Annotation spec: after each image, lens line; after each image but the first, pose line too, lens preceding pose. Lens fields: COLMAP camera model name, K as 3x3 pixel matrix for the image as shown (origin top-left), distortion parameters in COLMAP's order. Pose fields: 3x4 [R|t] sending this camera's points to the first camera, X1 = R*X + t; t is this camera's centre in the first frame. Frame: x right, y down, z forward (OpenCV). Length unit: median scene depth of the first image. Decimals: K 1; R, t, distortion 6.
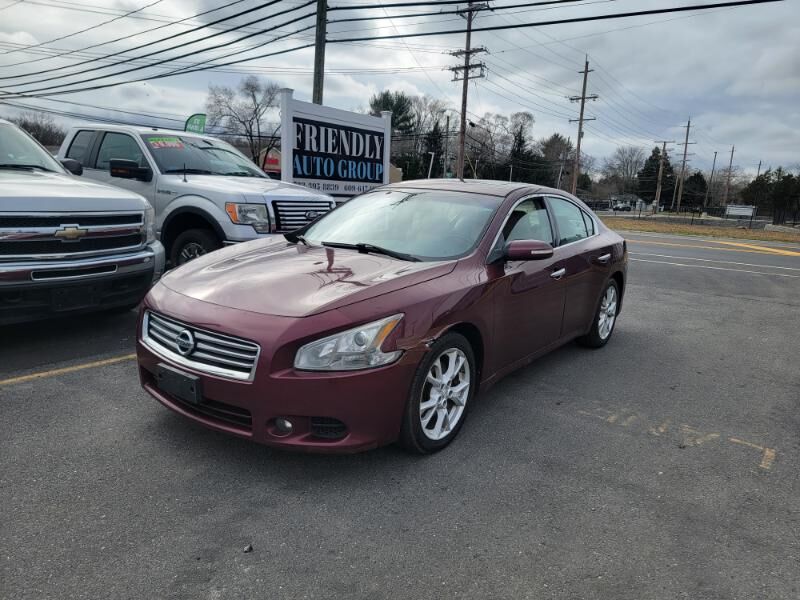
lens RADIAL K [[559.0, 0, 415.9], [0, 559.0, 322.0], [0, 0, 1]] dist [0.042602, -0.029885]
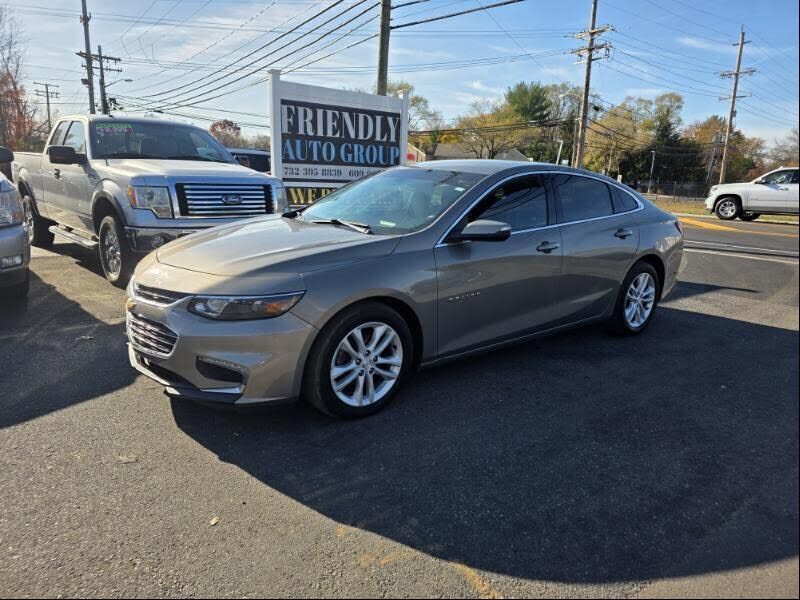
lens RADIAL K [[543.2, 0, 401.3], [0, 543.2, 305.9], [0, 0, 1]] dist [0.030443, -0.022456]
pose [[0.962108, 0.041703, -0.269461, 0.207285], [-0.043895, 0.999034, -0.002112, -0.017121], [0.269113, 0.013860, 0.963009, 0.138911]]
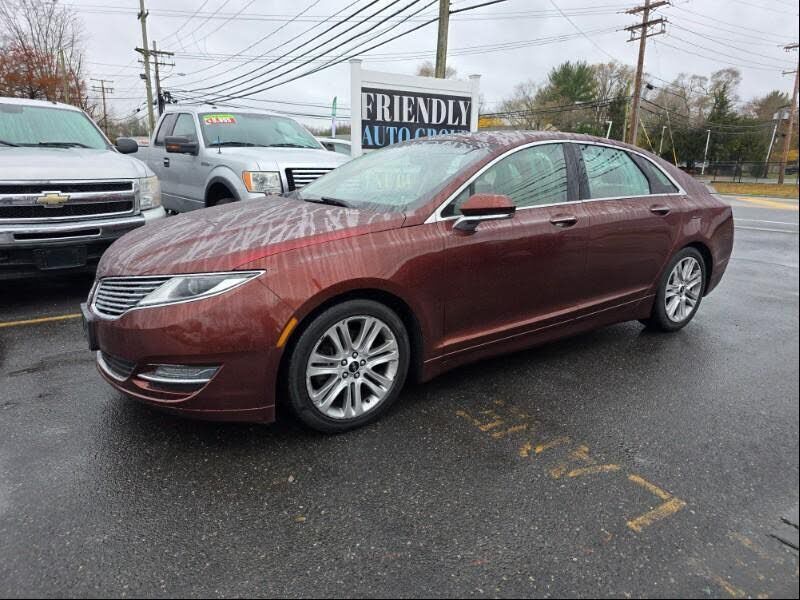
lens RADIAL K [[543.2, 0, 394.9], [0, 543.2, 307.2], [0, 0, 1]] dist [0.030443, -0.022456]
pose [[0.937509, 0.049673, -0.344398, 0.161871], [-0.043324, 0.998720, 0.026111, -0.001226], [0.345254, -0.009559, 0.938460, 0.088692]]
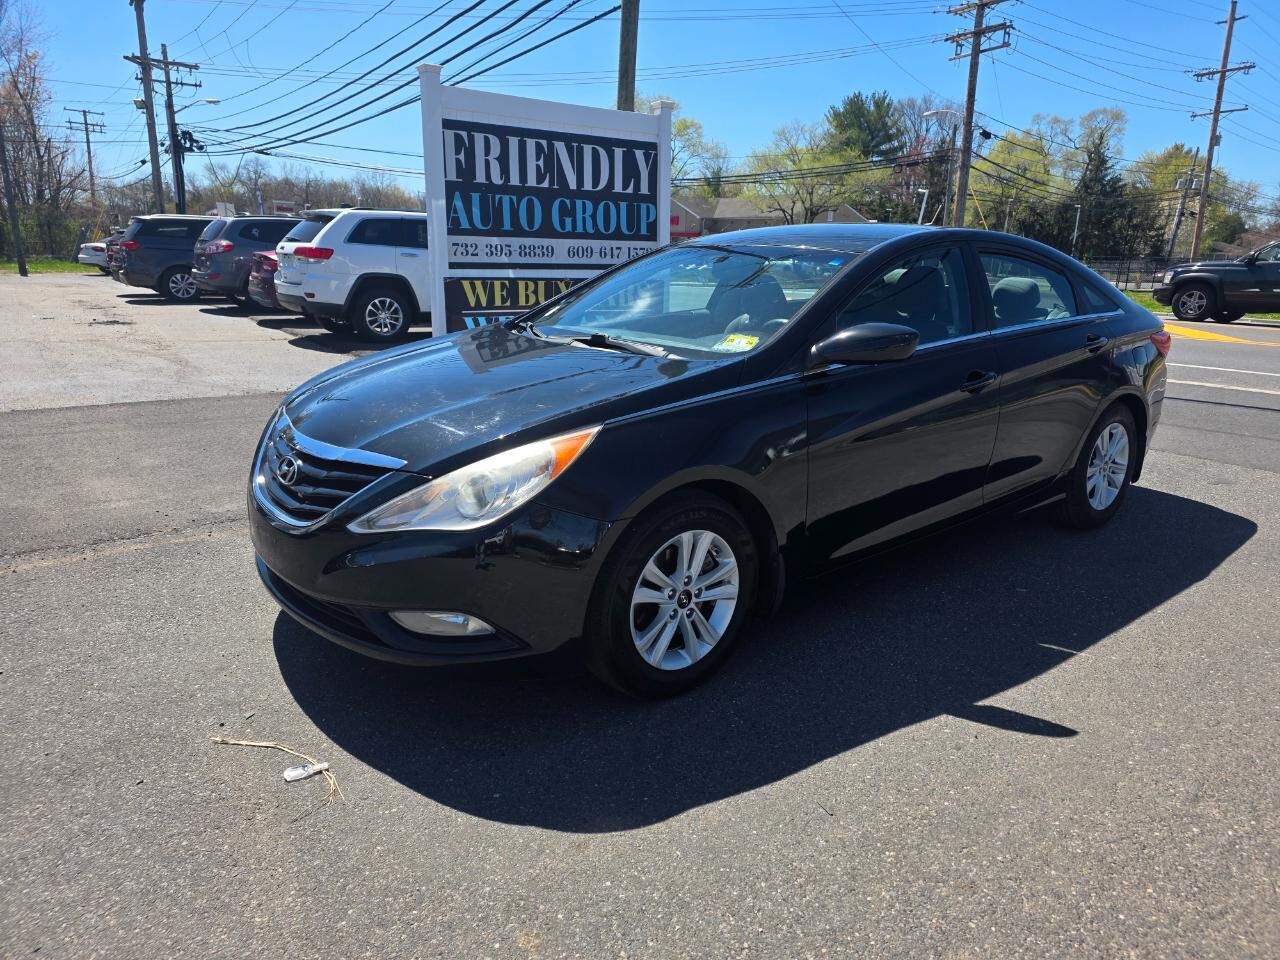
lens RADIAL K [[869.2, 0, 640.9], [0, 869.2, 497.7], [0, 0, 1]] dist [0.030443, -0.022456]
pose [[0.955763, 0.045600, -0.290583, 0.185578], [-0.036041, 0.998621, 0.038164, -0.038172], [0.291922, -0.026002, 0.956089, 0.214208]]
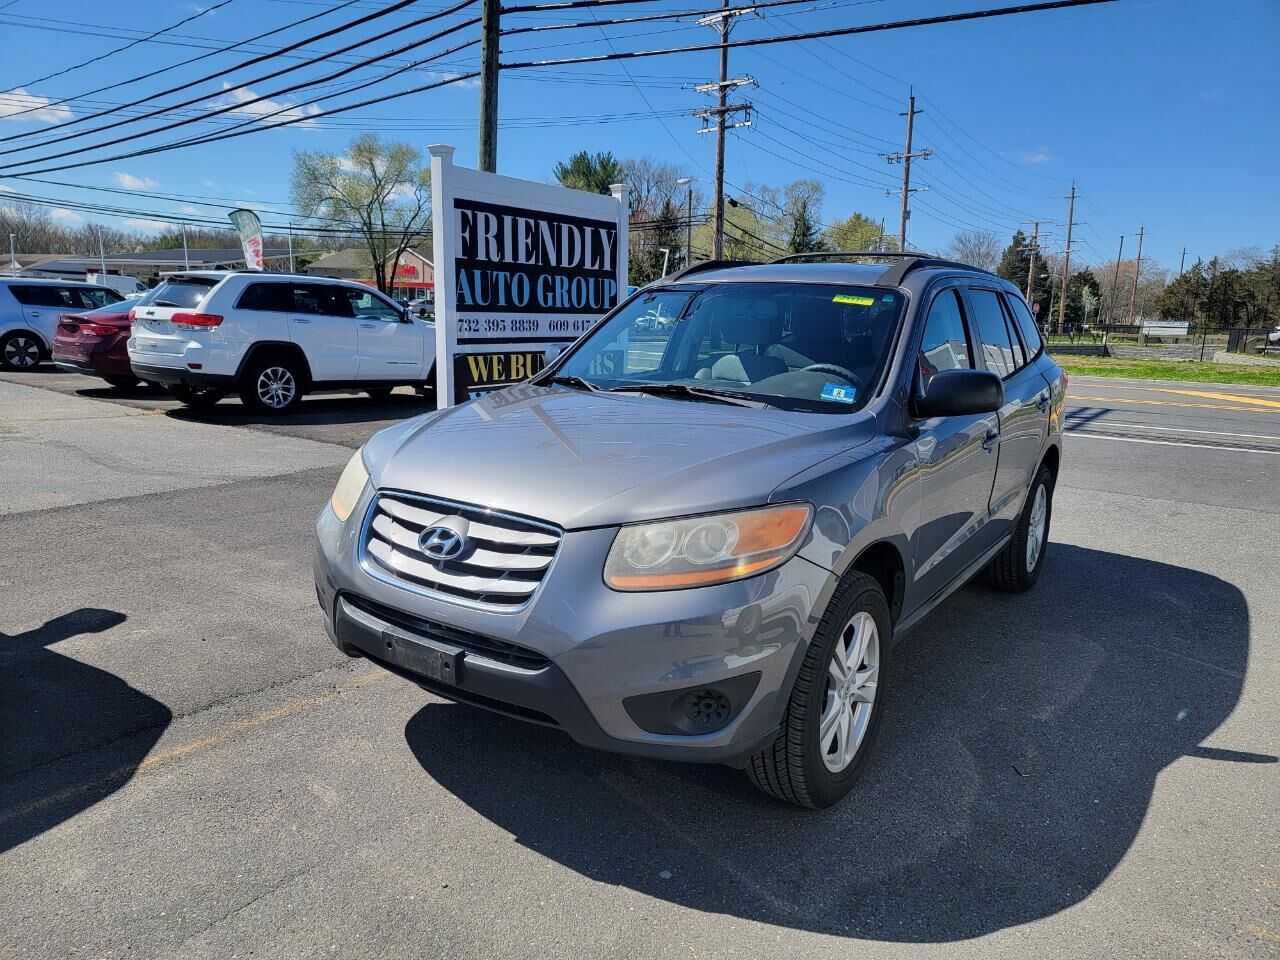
lens RADIAL K [[894.3, 0, 648.9], [0, 894.3, 505.0], [0, 0, 1]] dist [0.042602, -0.029885]
pose [[0.999543, -0.028908, 0.008823, -0.041988], [0.029043, 0.999457, -0.015546, -0.046950], [-0.008369, 0.015795, 0.999840, 0.125934]]
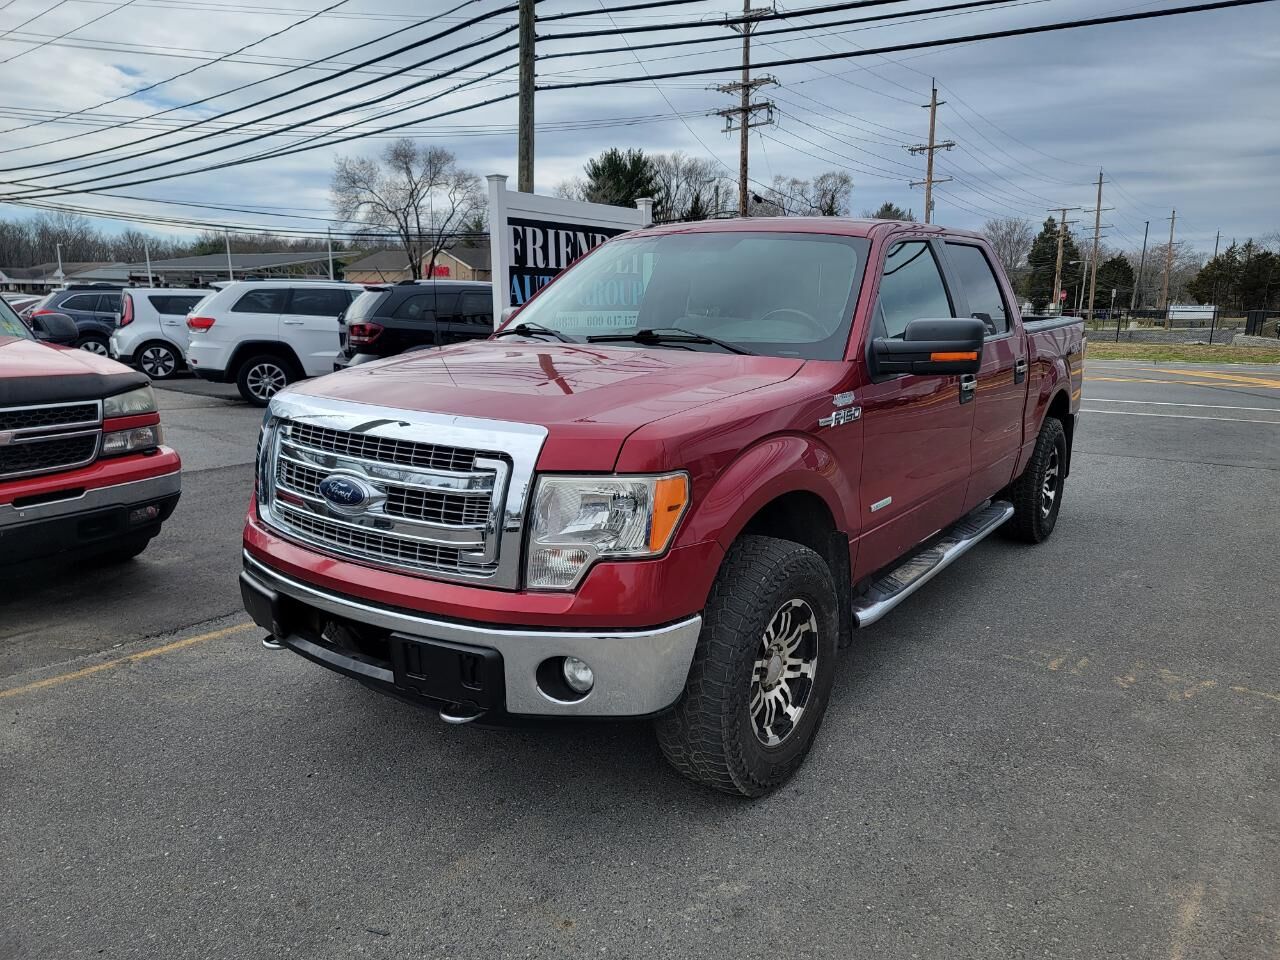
lens RADIAL K [[894.3, 0, 666.0], [0, 894.3, 511.5], [0, 0, 1]] dist [0.042602, -0.029885]
pose [[0.998910, -0.045450, -0.010598, -0.033934], [0.045408, 0.998960, -0.004157, -0.010216], [0.010776, 0.003671, 0.999935, -0.032091]]
